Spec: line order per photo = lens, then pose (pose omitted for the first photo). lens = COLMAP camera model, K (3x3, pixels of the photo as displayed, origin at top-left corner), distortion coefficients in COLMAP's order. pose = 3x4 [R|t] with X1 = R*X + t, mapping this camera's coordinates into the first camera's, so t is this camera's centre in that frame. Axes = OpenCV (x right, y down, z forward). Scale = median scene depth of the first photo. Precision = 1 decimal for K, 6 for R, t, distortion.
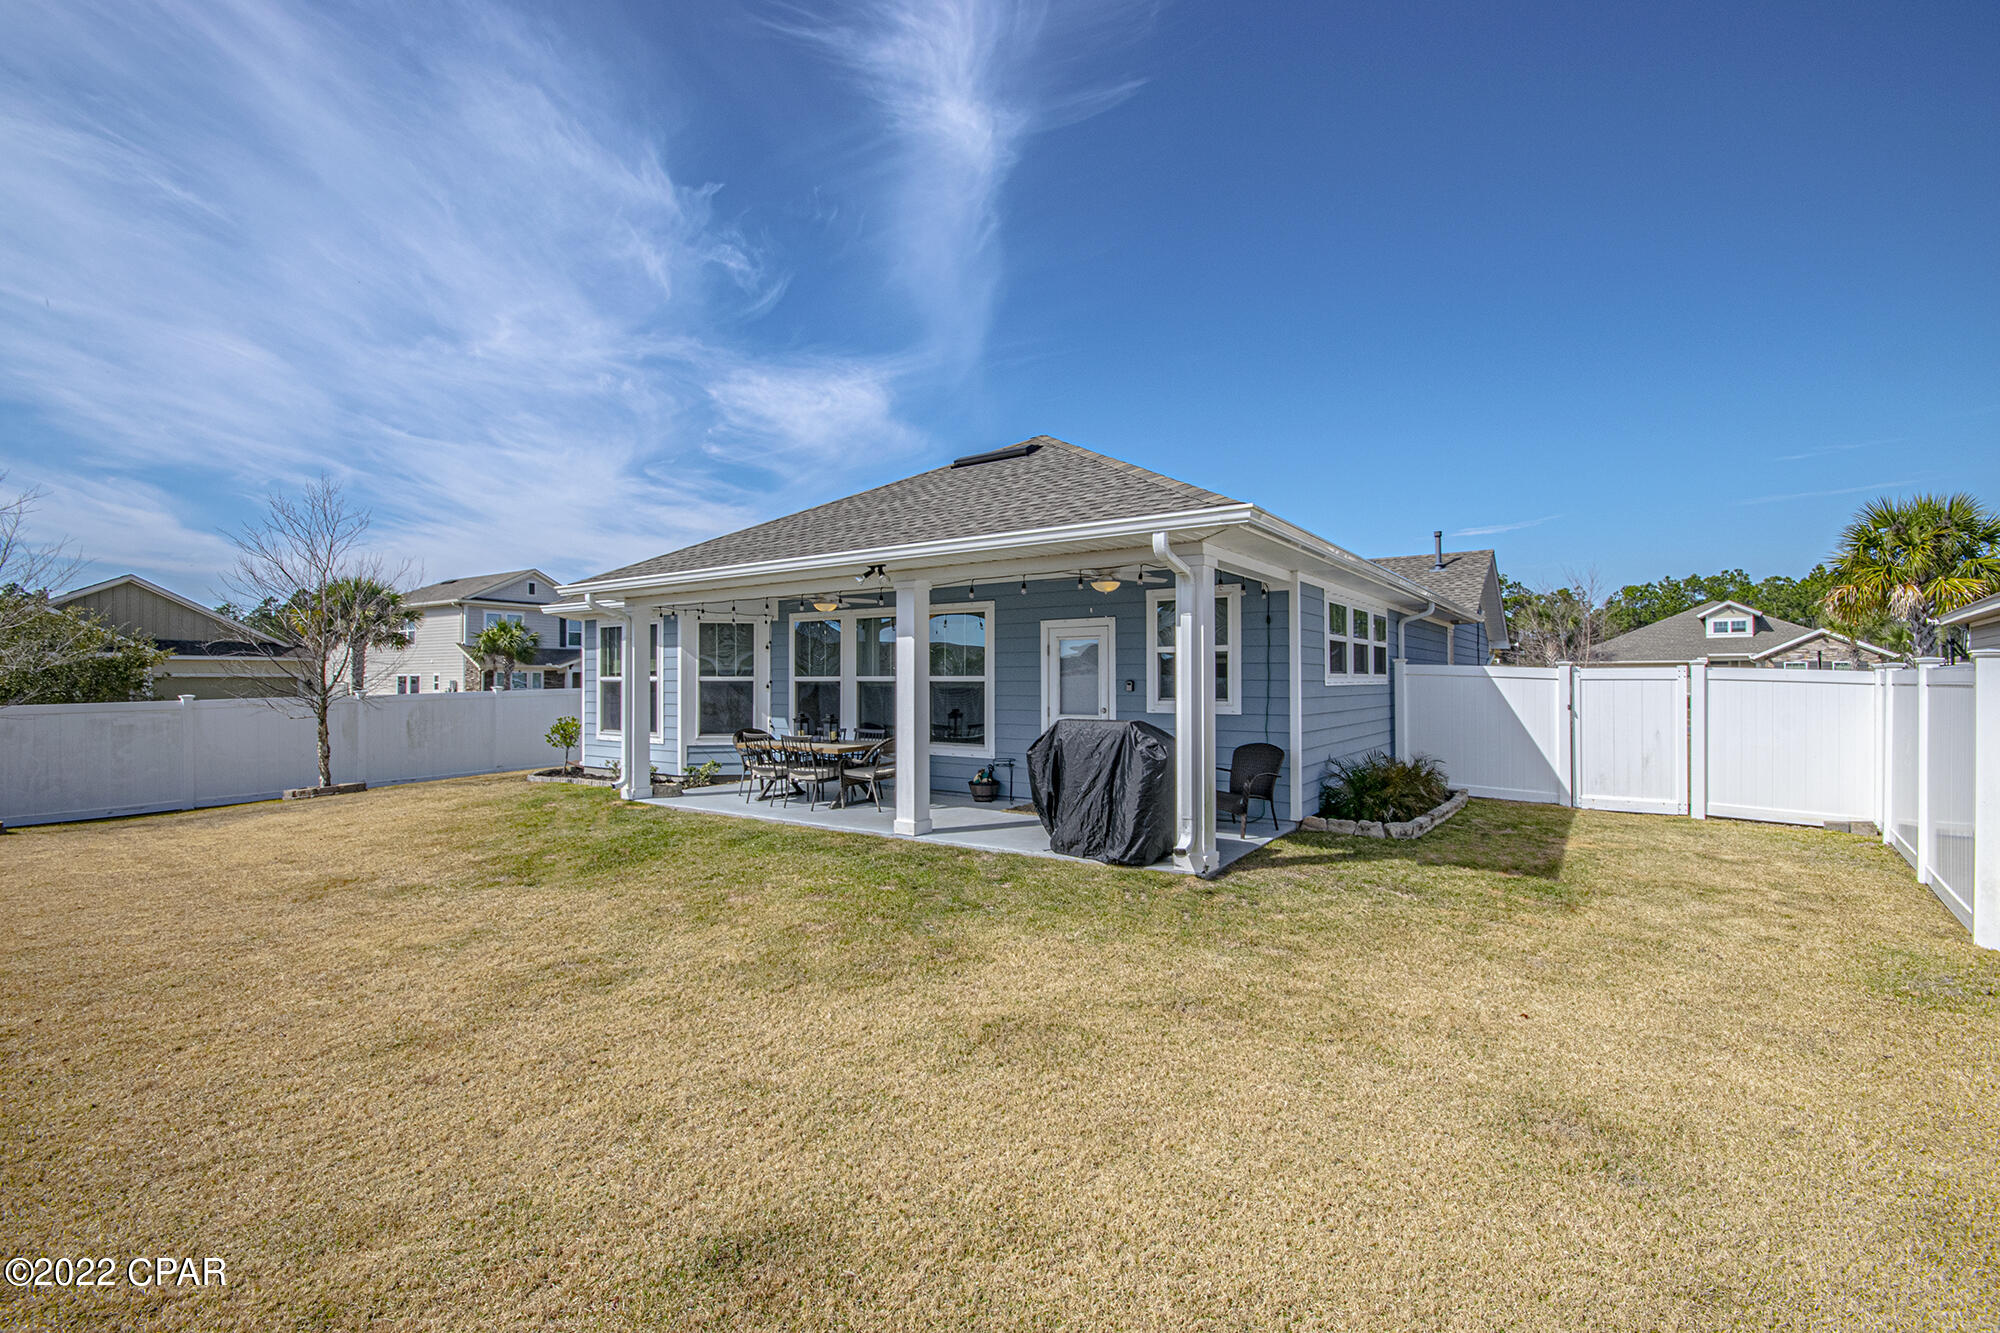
lens RADIAL K [[872.2, 0, 995.1], [0, 872.2, 681.9], [0, 0, 1]] dist [-0.000338, 0.000097]
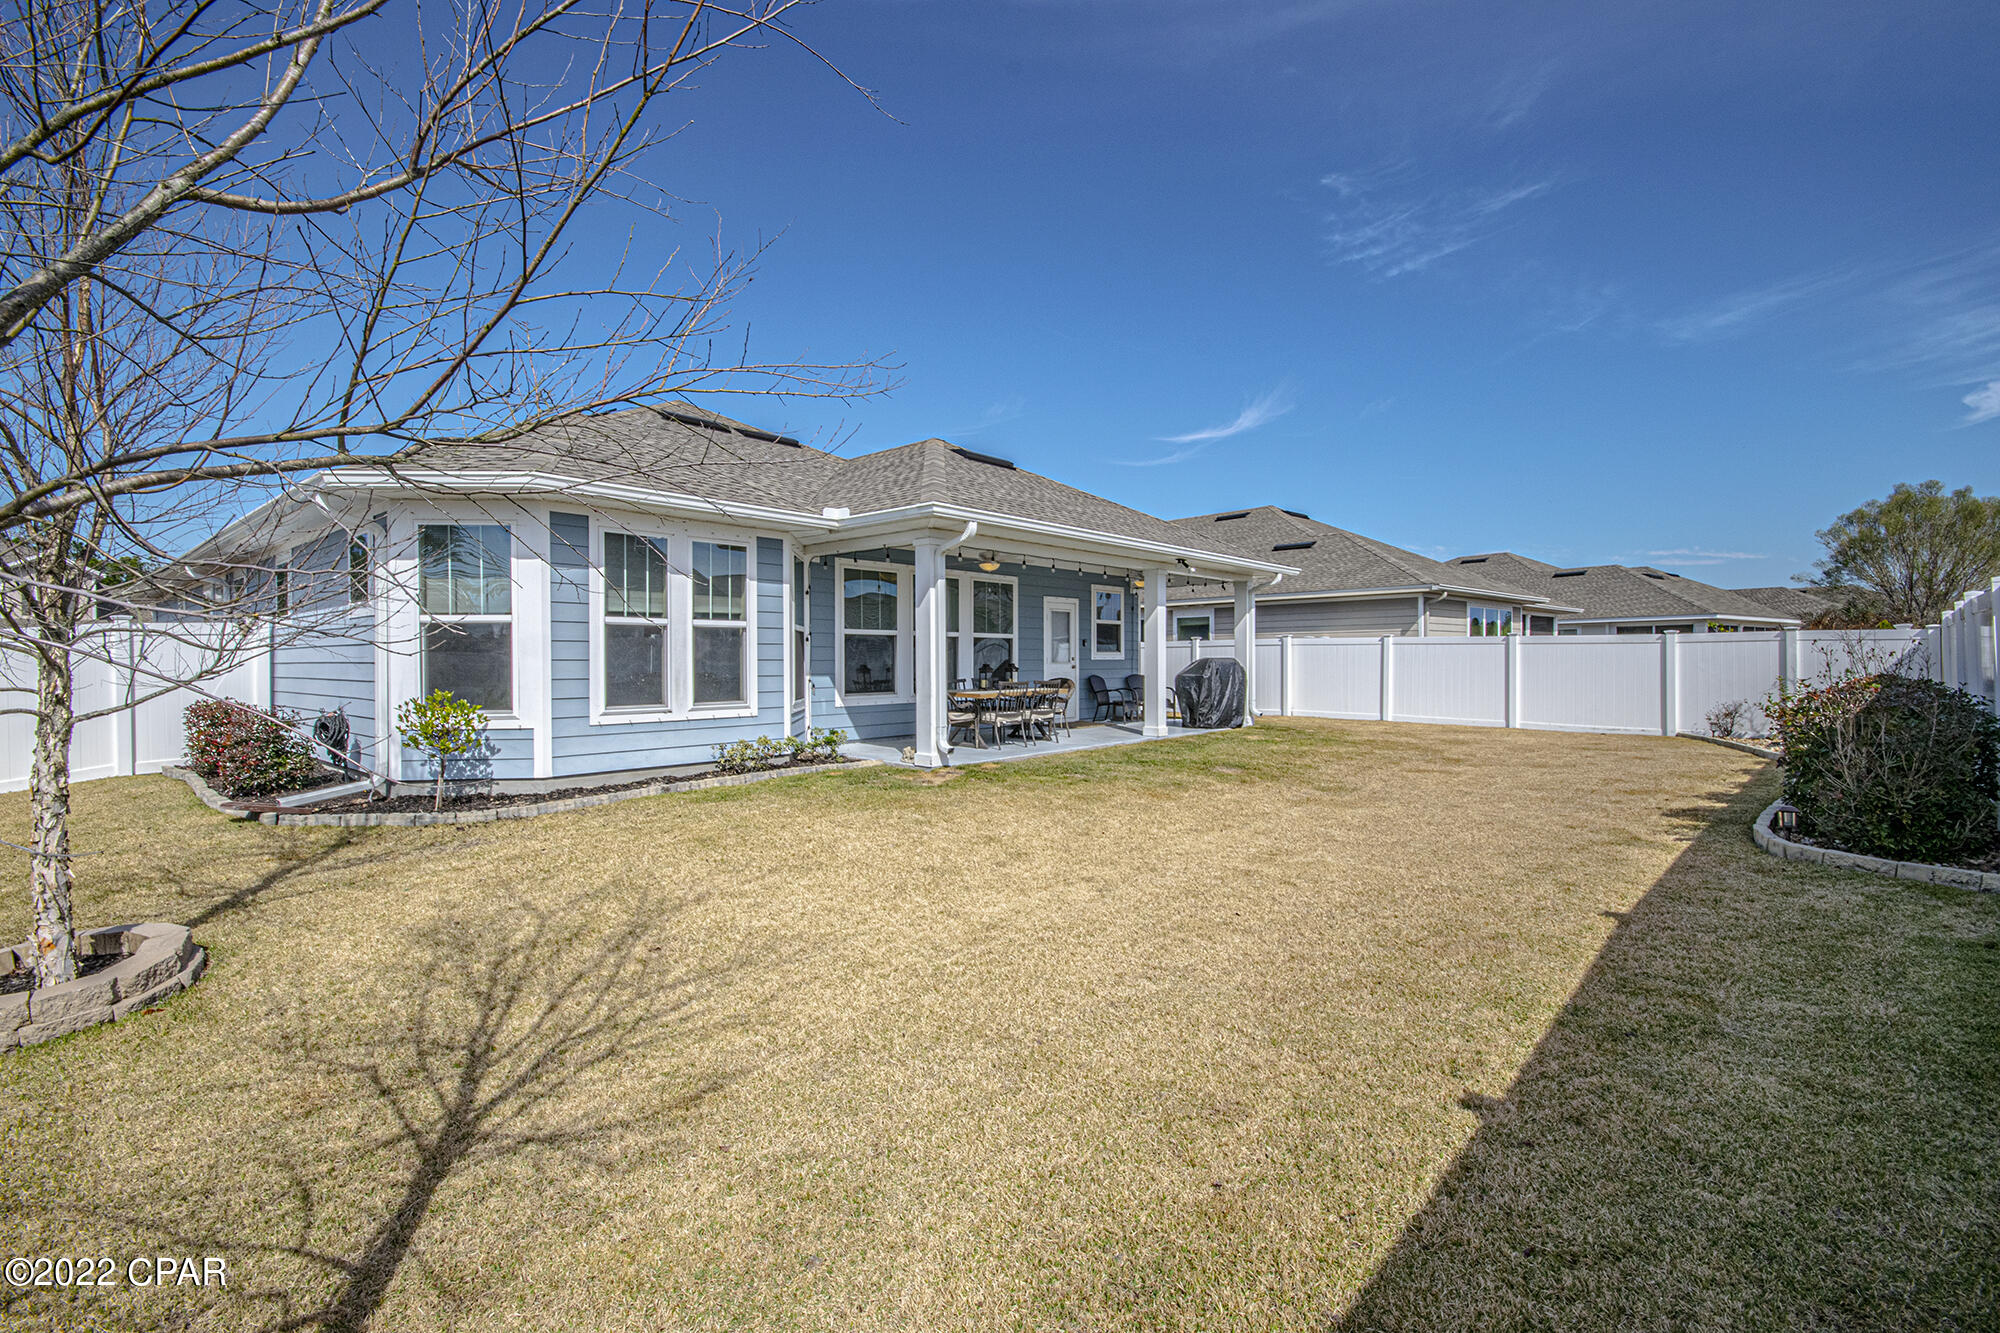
lens RADIAL K [[912.7, 0, 992.0], [0, 912.7, 656.7], [0, 0, 1]] dist [0.045926, 0.000196]
pose [[0.128276, 0.002098, 0.991736, -0.348815], [-0.001723, 0.999997, -0.001893, 0.007428], [-0.991737, -0.001466, 0.128279, 0.225995]]
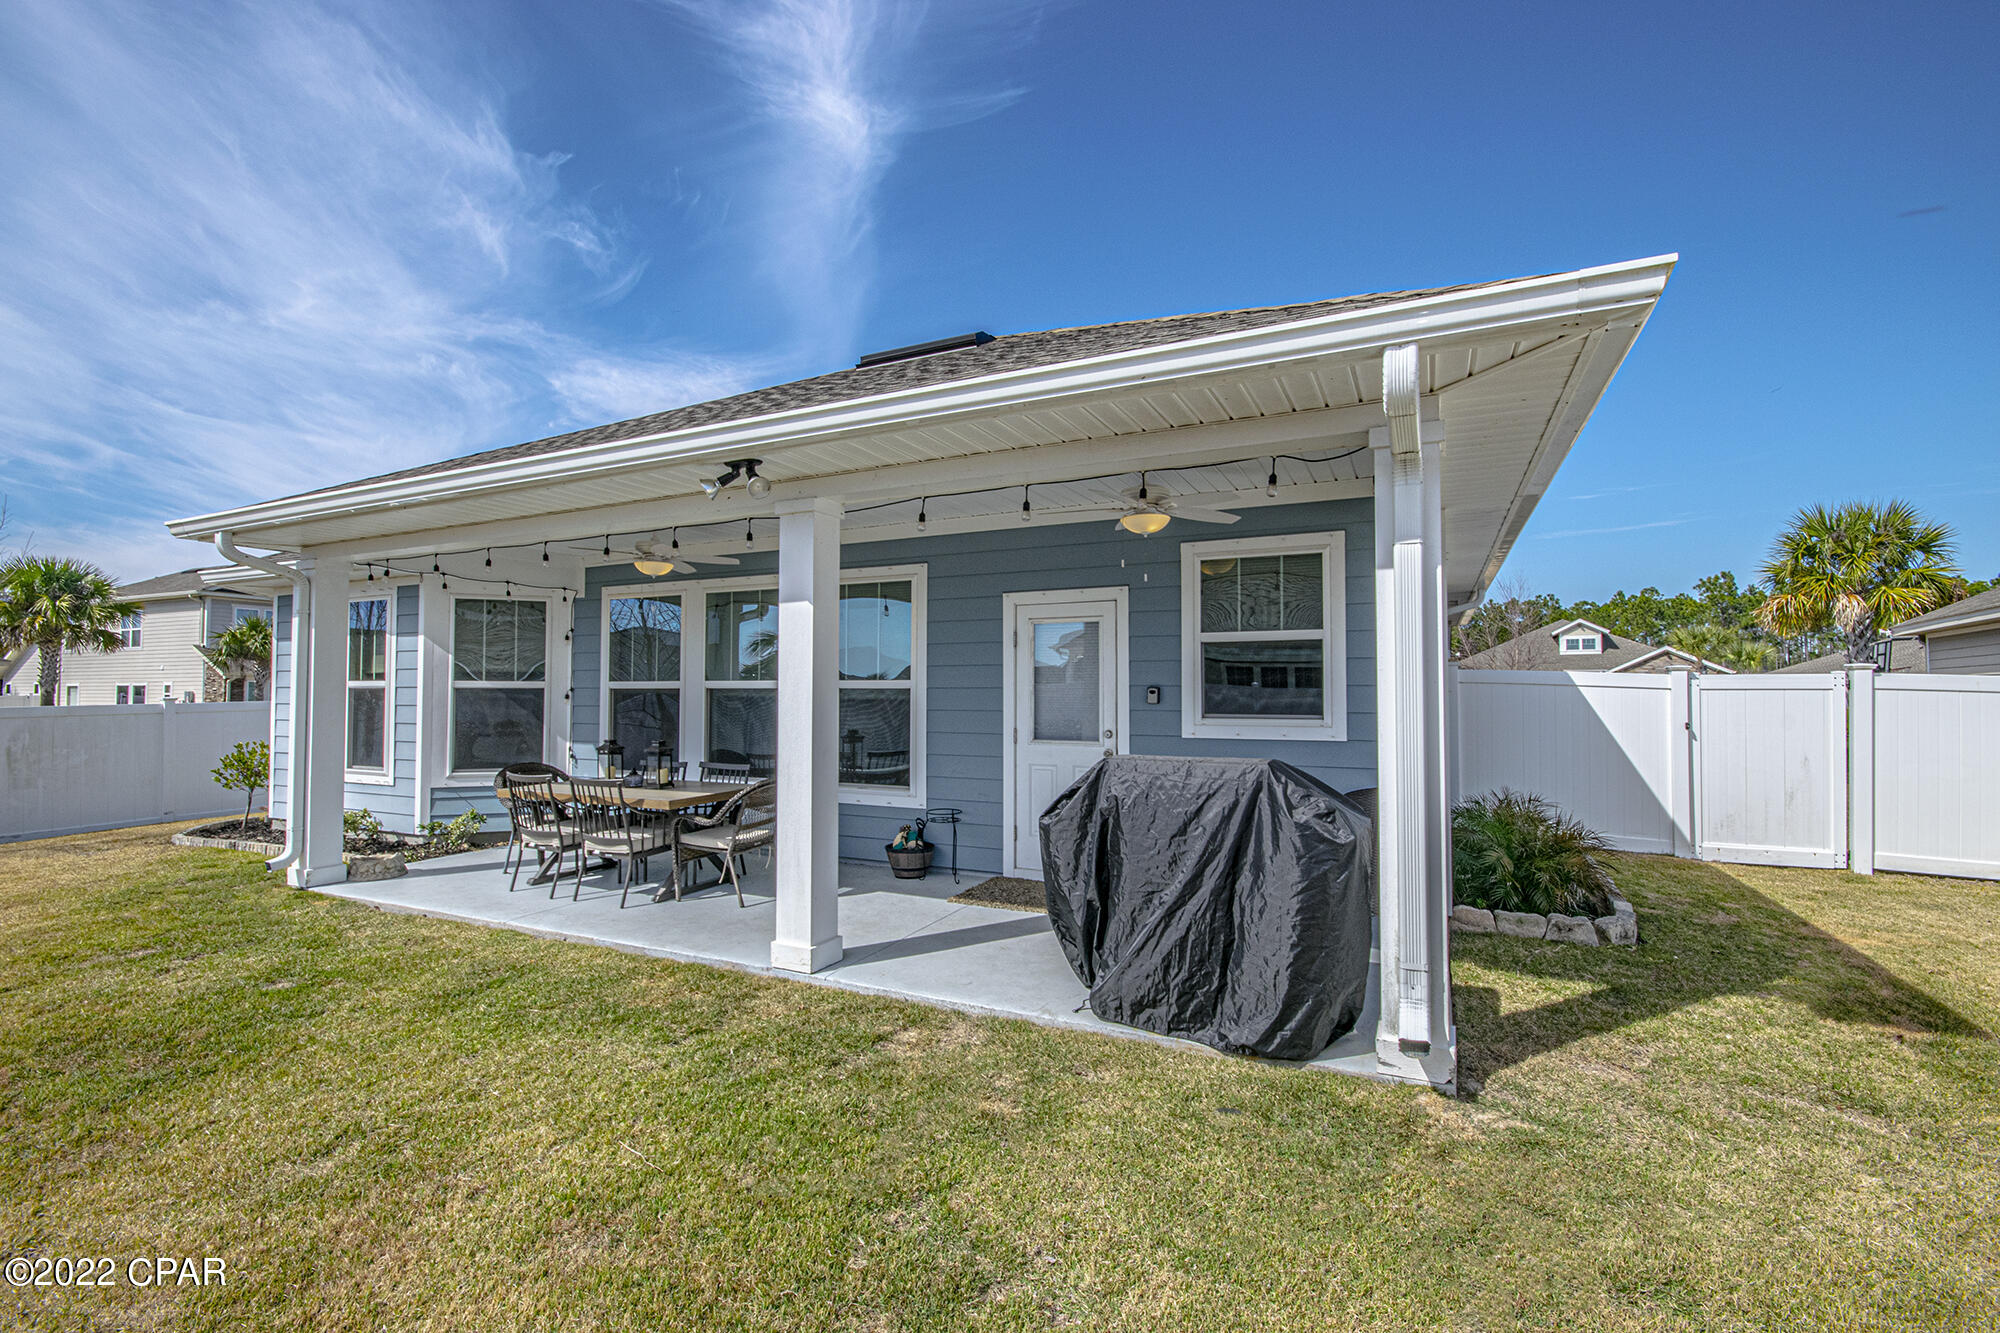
lens RADIAL K [[866.8, 0, 1001.2], [0, 866.8, 642.2], [0, 0, 1]] dist [-0.001151, -0.000673]
pose [[0.986133, 0.013033, 0.165444, -0.014193], [-0.002662, 0.998026, -0.062752, 0.001392], [-0.165935, 0.061441, 0.984221, 0.093581]]
